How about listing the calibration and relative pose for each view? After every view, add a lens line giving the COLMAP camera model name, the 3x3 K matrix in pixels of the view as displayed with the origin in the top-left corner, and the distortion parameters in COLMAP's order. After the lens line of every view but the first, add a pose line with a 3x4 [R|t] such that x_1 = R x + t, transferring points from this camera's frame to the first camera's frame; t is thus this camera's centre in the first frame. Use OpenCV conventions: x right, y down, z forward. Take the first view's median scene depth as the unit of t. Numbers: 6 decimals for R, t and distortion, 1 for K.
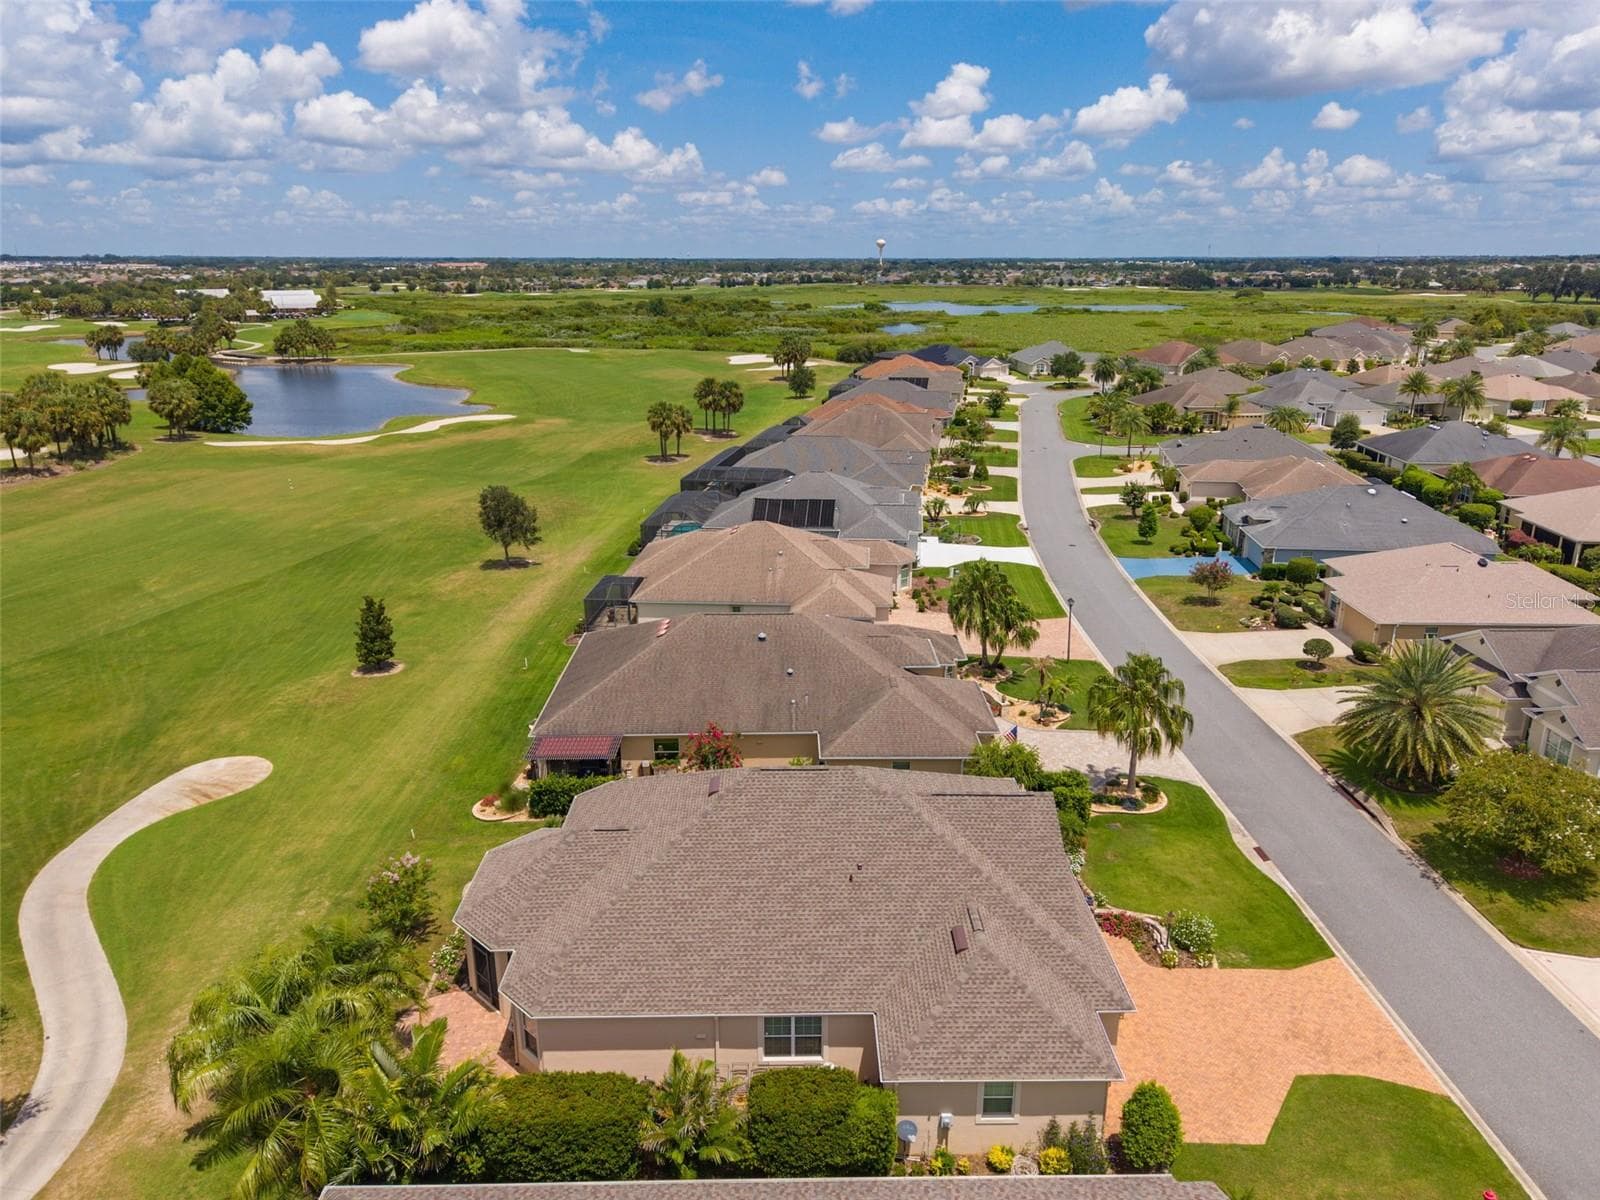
lens RADIAL K [[1086.6, 0, 800.0], [0, 1086.6, 584.3], [0, 0, 1]] dist [0.027385, -0.030130]
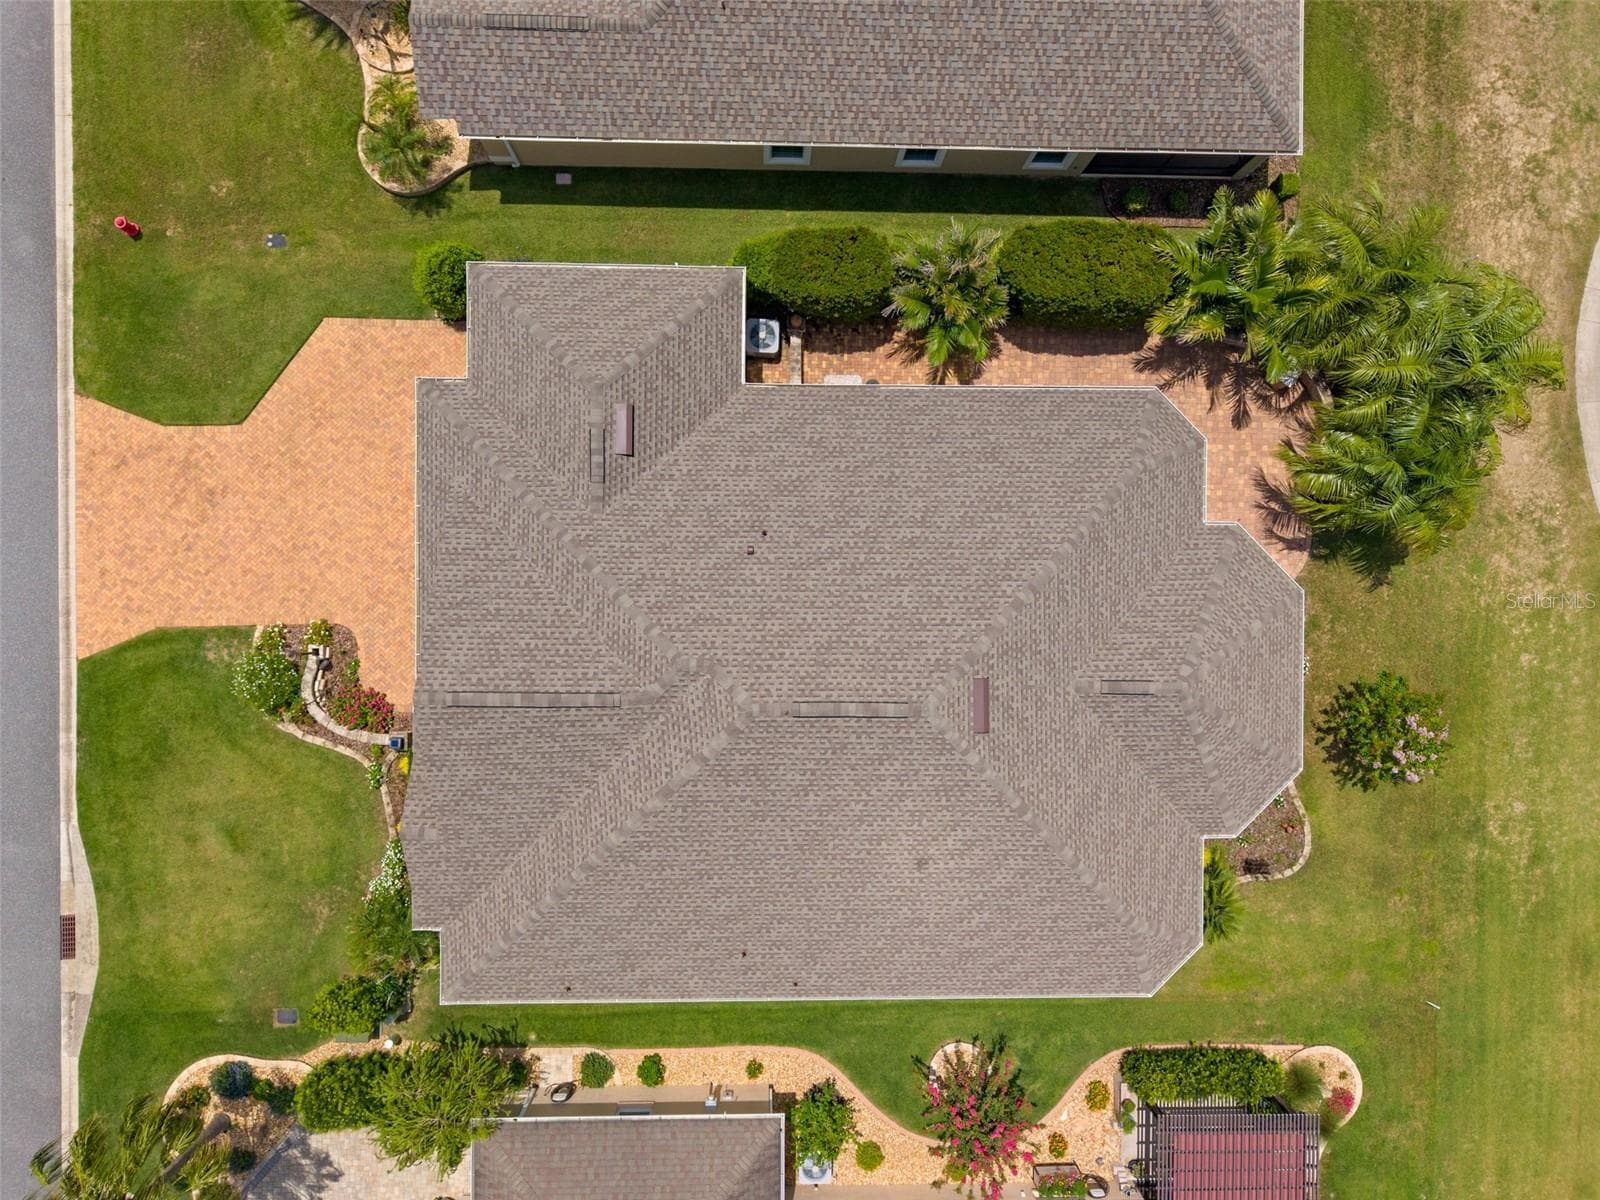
lens RADIAL K [[1086.6, 0, 800.4], [0, 1086.6, 613.8], [0, 0, 1]] dist [0.027385, -0.030130]
pose [[-0.999054, -0.015133, -0.040773, 0.008201], [-0.034564, -0.292727, 0.955571, -0.065230], [-0.026396, 0.956076, 0.291927, 0.136952]]
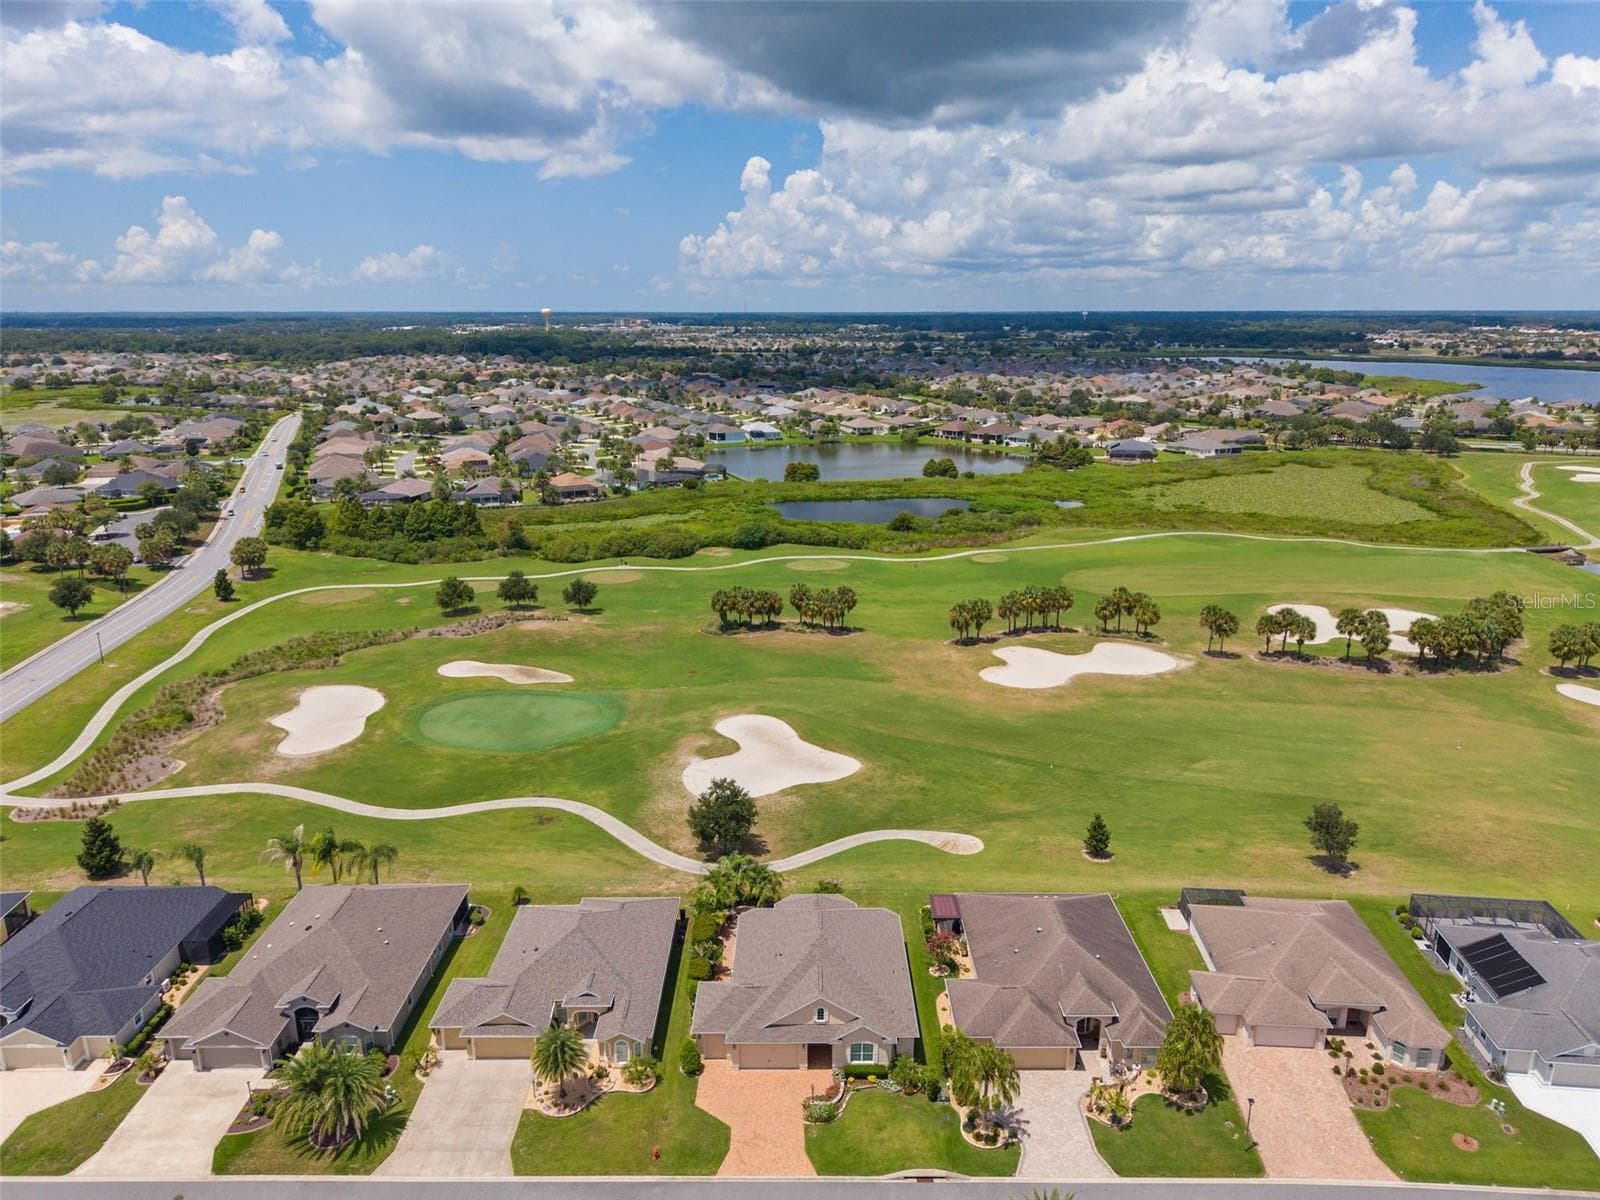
lens RADIAL K [[1086.6, 0, 799.8], [0, 1086.6, 616.3], [0, 0, 1]] dist [0.027385, -0.030130]
pose [[-0.010104, 0.273235, -0.961894, 0.373015], [-0.283757, 0.921616, 0.264774, -0.189582], [0.958843, 0.275619, 0.068220, 0.105728]]
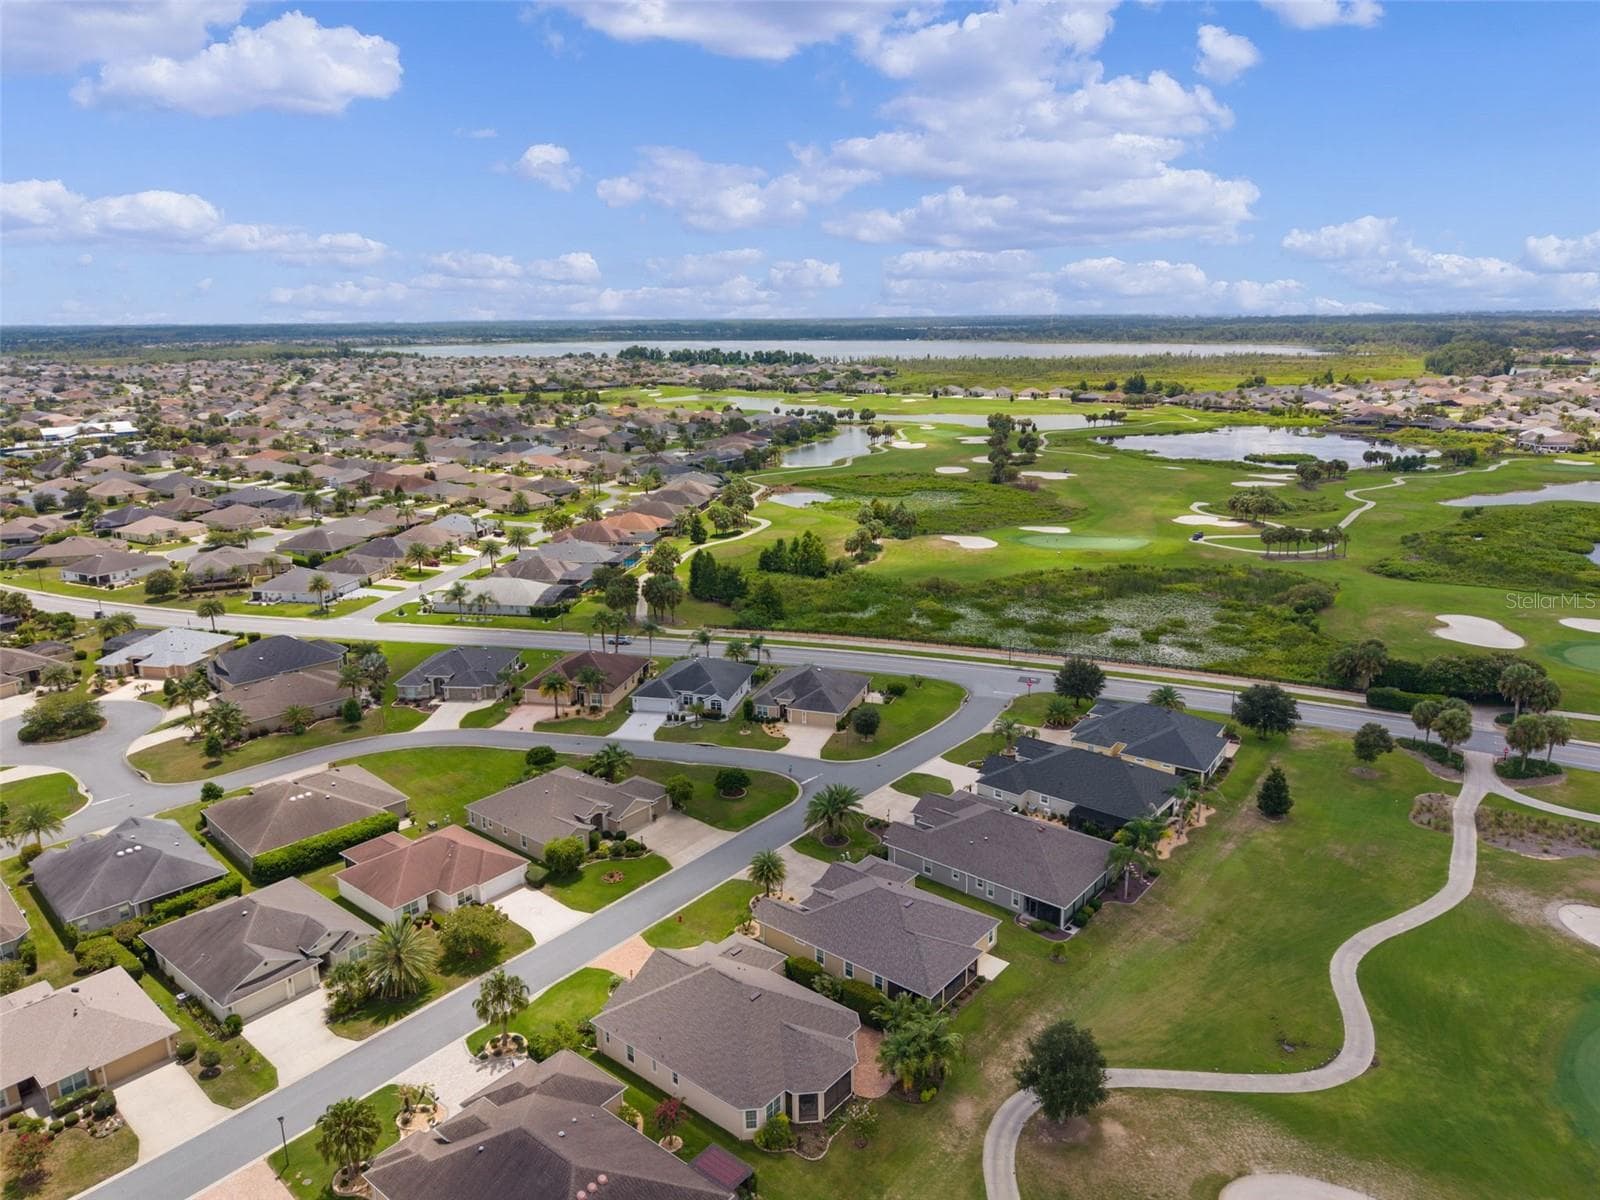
lens RADIAL K [[1086.6, 0, 807.5], [0, 1086.6, 598.6], [0, 0, 1]] dist [0.027385, -0.030130]
pose [[-0.768980, -0.155895, 0.619973, -0.260816], [0.190421, 0.869927, 0.454936, -0.281326], [-0.610253, 0.467893, -0.639271, 0.356308]]
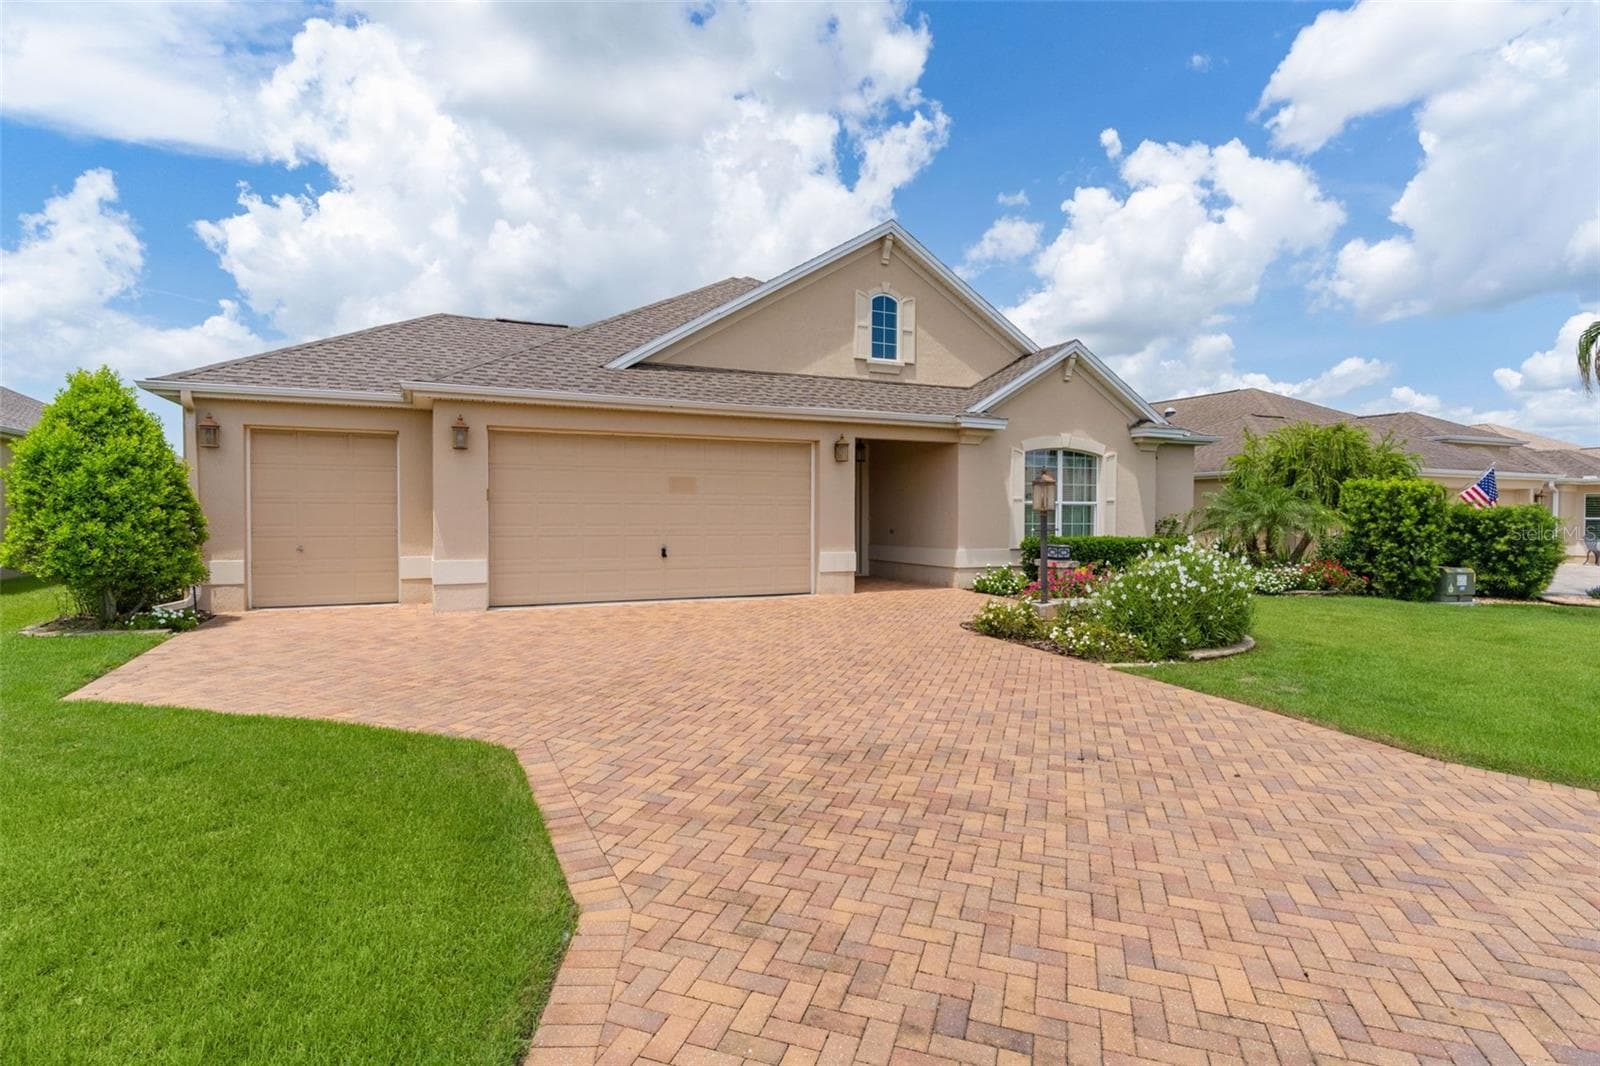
lens RADIAL K [[806.4, 0, 806.2], [0, 806.4, 518.6], [0, 0, 1]] dist [0.006383, -0.000197]
pose [[0.418732, 0.004148, -0.908101, 0.094193], [-0.259264, 0.958915, -0.115168, 0.063850], [0.870314, 0.283662, 0.402604, 0.151668]]
